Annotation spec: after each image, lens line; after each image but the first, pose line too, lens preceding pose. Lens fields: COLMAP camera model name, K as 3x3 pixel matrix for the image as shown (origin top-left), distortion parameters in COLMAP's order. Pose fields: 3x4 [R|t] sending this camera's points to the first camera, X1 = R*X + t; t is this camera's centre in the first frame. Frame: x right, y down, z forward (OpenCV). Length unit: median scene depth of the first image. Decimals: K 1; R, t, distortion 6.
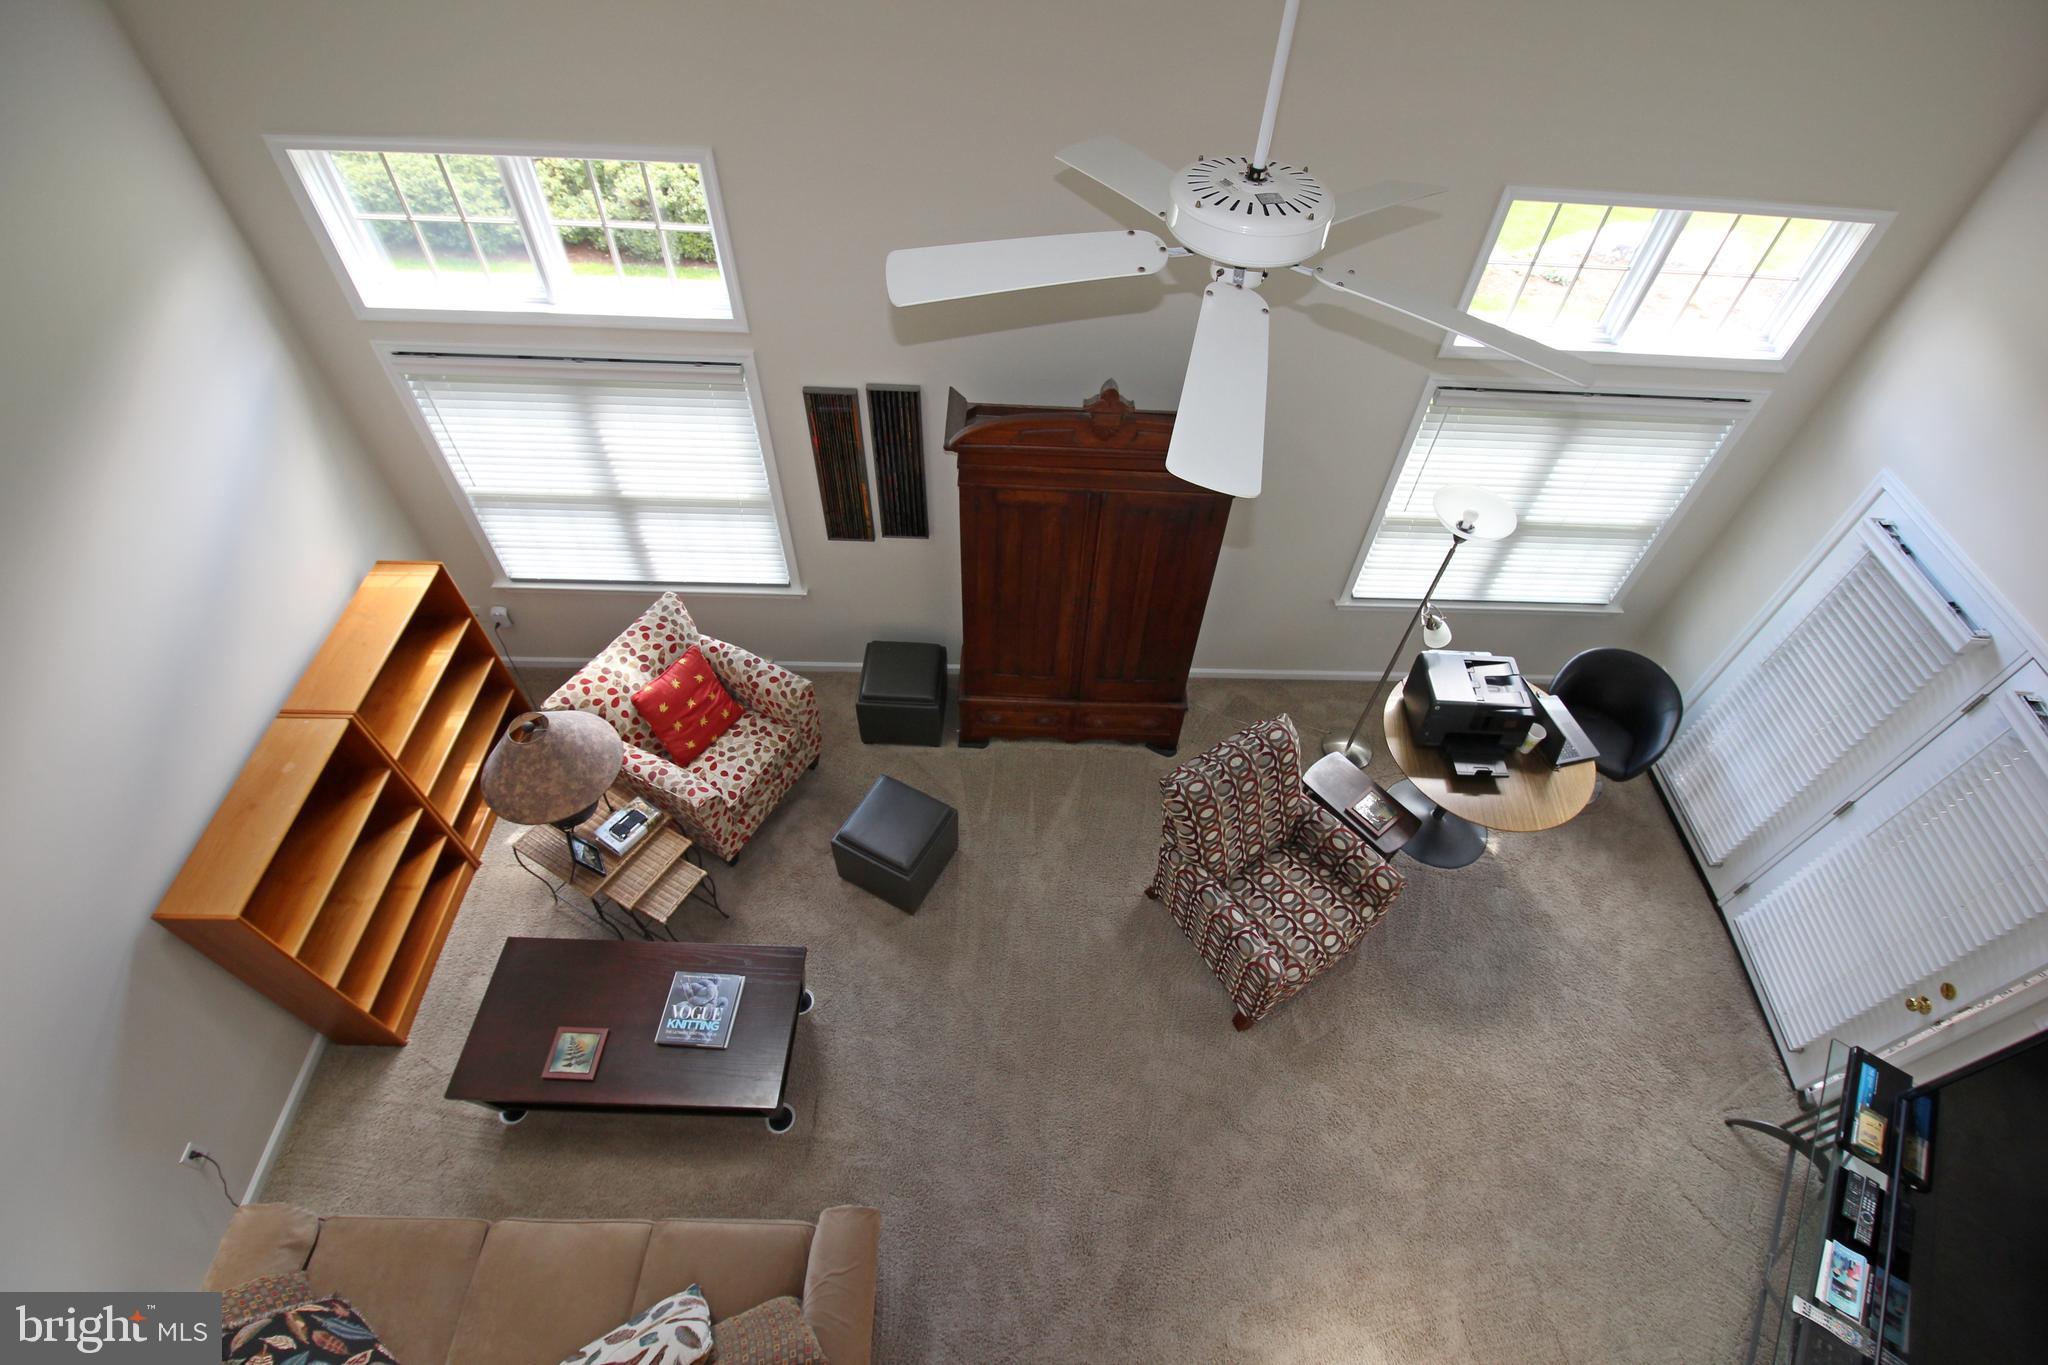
lens RADIAL K [[944.6, 0, 1049.6], [0, 944.6, 674.9], [0, 0, 1]] dist [0.001740, -0.015192]
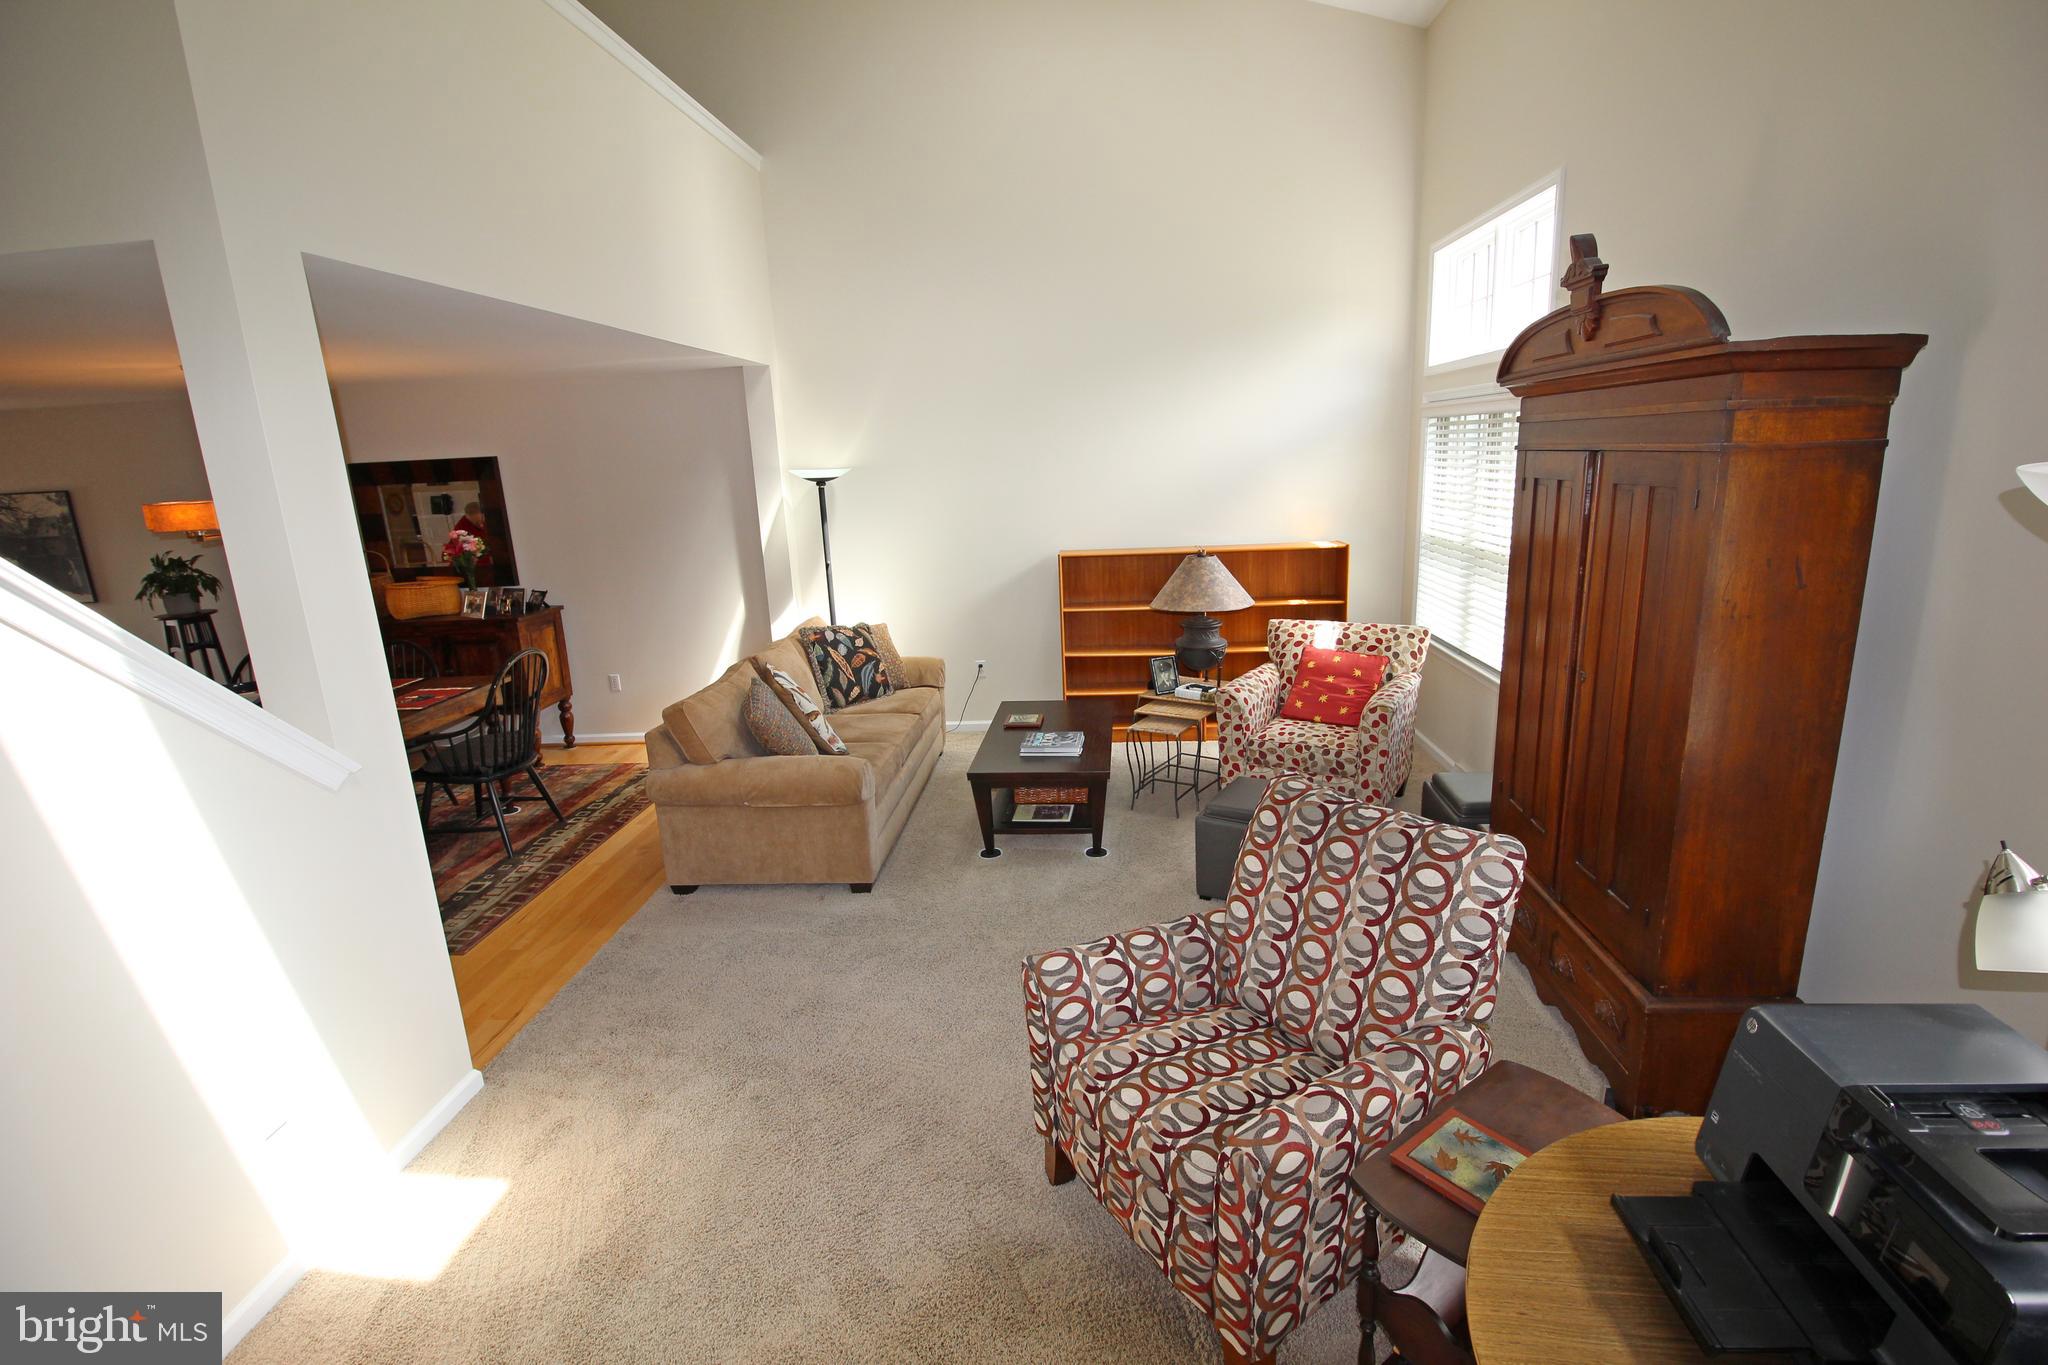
lens RADIAL K [[955.0, 0, 1044.8], [0, 955.0, 682.5], [0, 0, 1]] dist [0.003193, -0.014234]
pose [[-0.075924, 0.187760, -0.979276, 0.718111], [-0.735316, 0.652782, 0.182170, 0.075585], [0.673458, 0.733908, 0.088502, 0.726226]]
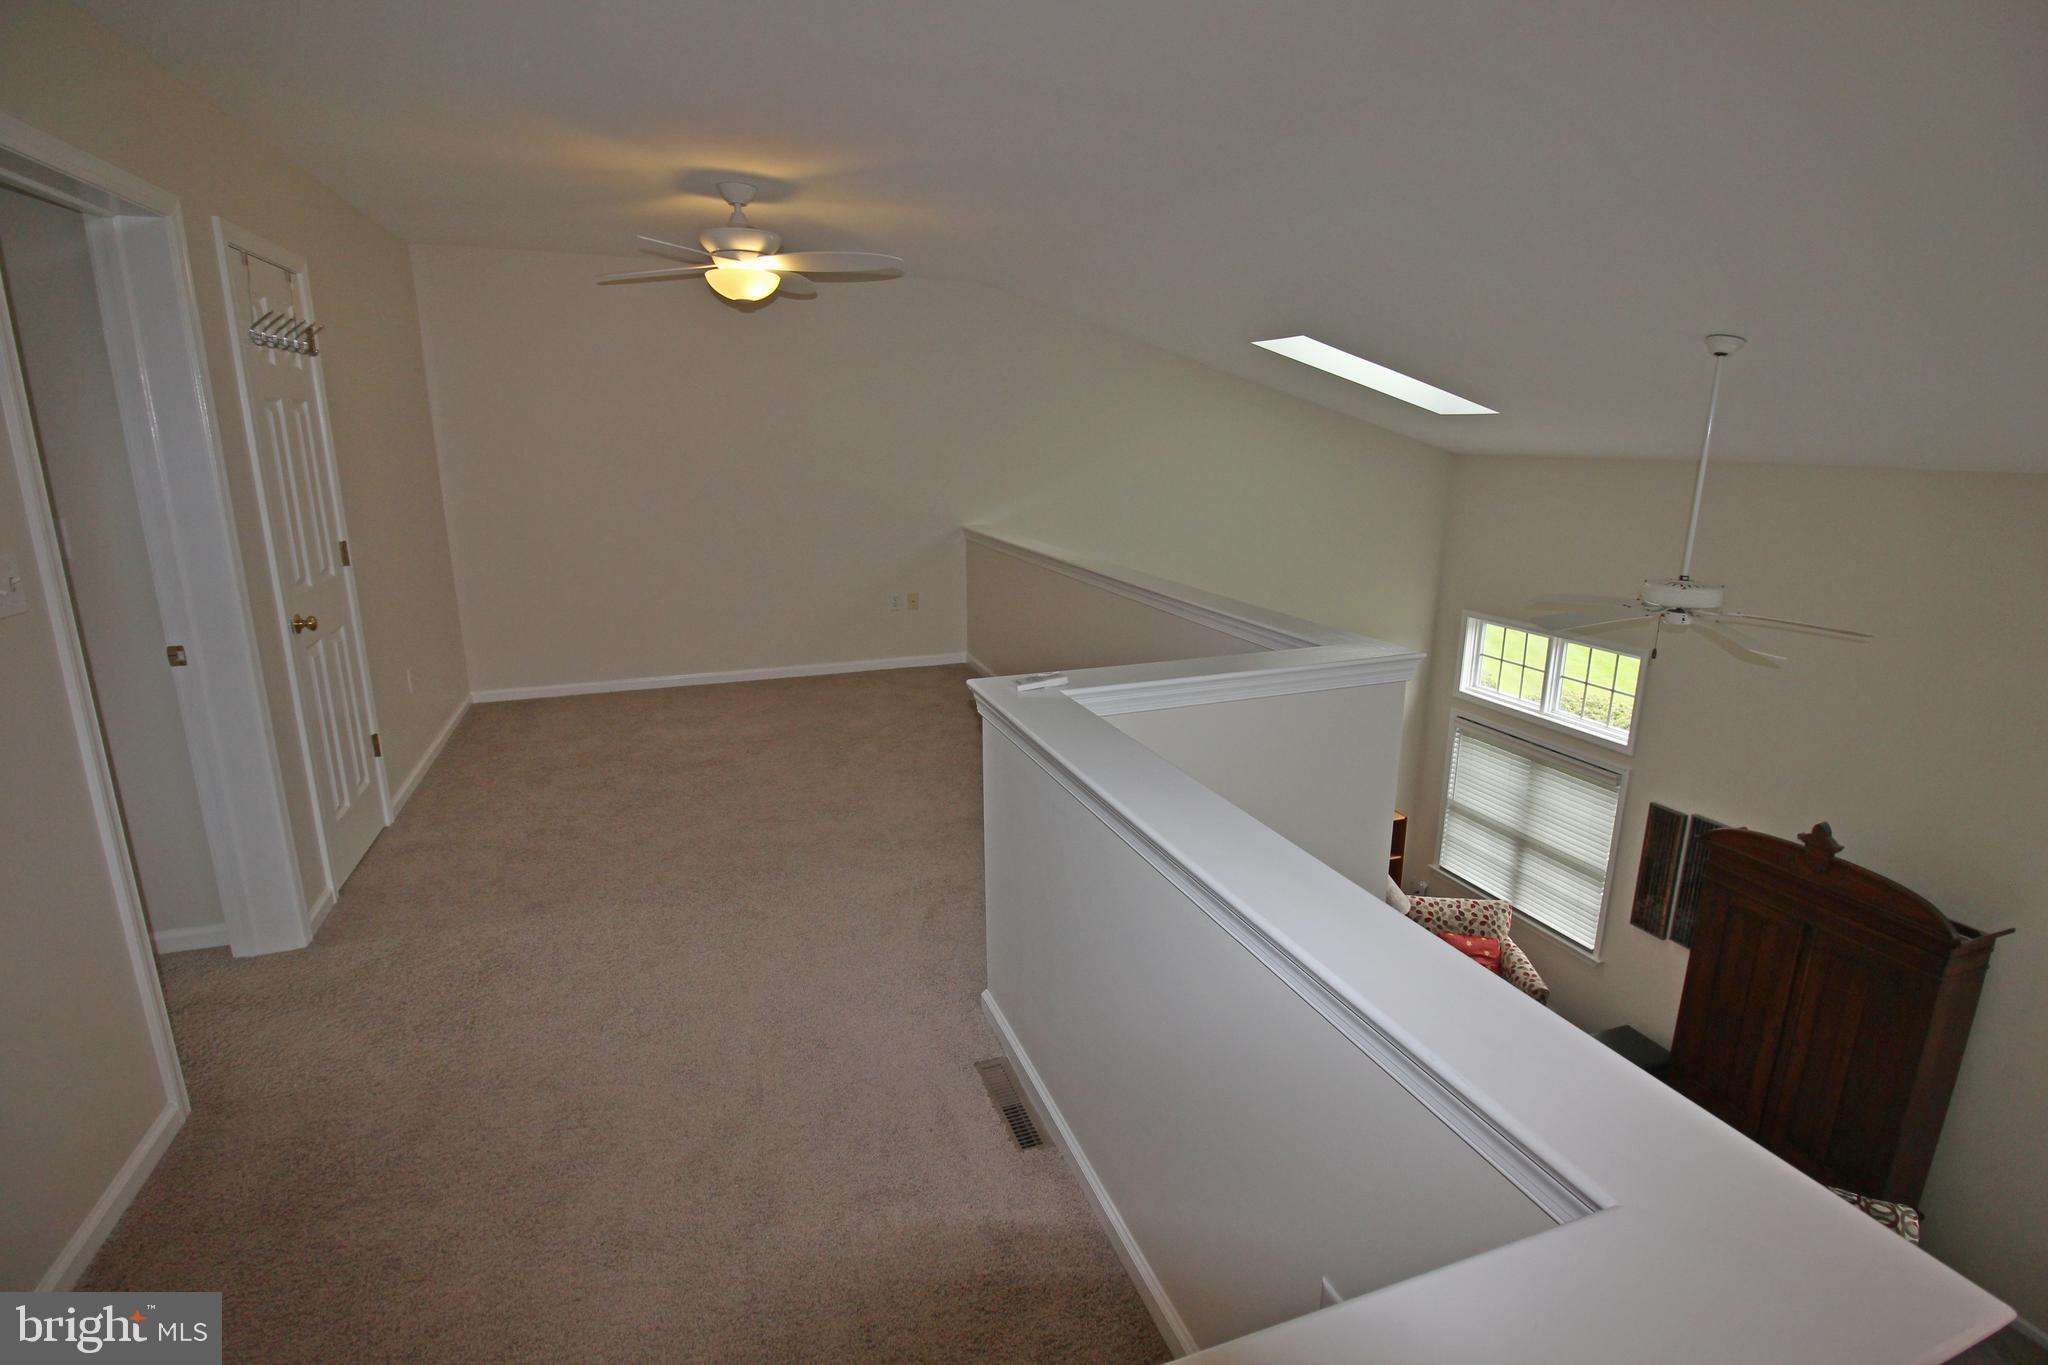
lens RADIAL K [[963.7, 0, 1025.9], [0, 963.7, 664.4], [0, 0, 1]] dist [0.000685, -0.015478]
pose [[0.335528, 0.176118, -0.925421, 0.727510], [-0.710181, 0.692715, -0.125658, 0.412638], [0.618922, 0.699378, 0.357501, -0.285716]]
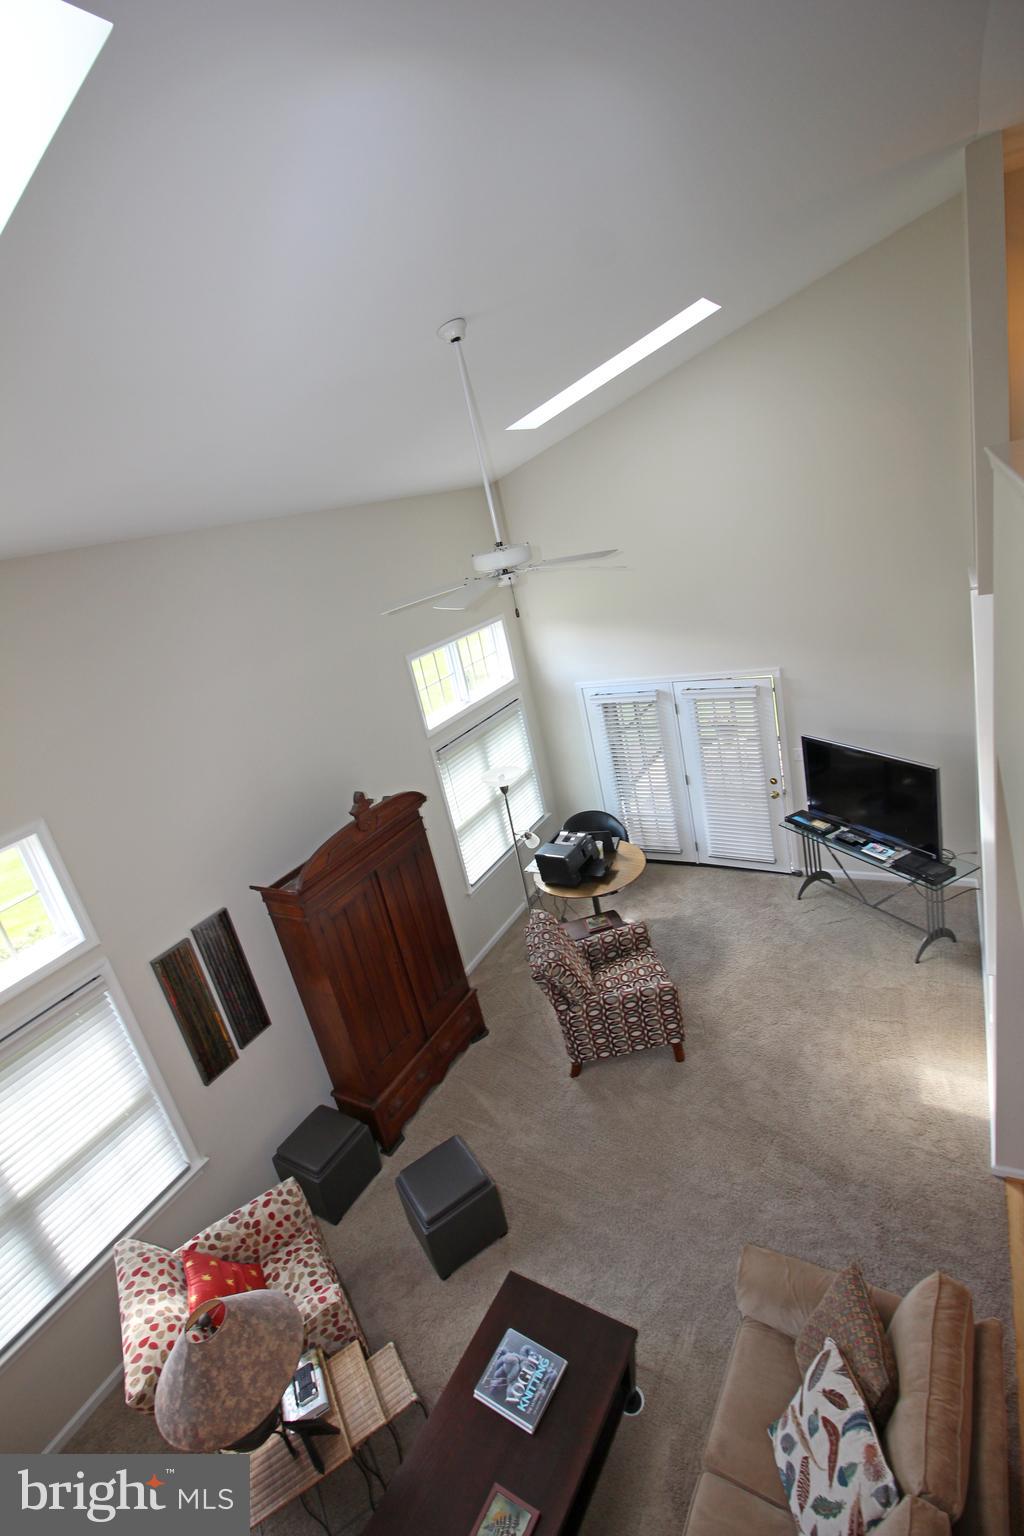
lens RADIAL K [[708.5, 0, 508.6], [0, 708.5, 749.2], [0, 0, 1]] dist [0.001740, -0.015192]
pose [[0.492057, -0.418169, 0.763554, -0.590940], [0.793212, 0.576781, -0.195289, 0.087507], [-0.358740, 0.701754, 0.615506, 0.052437]]
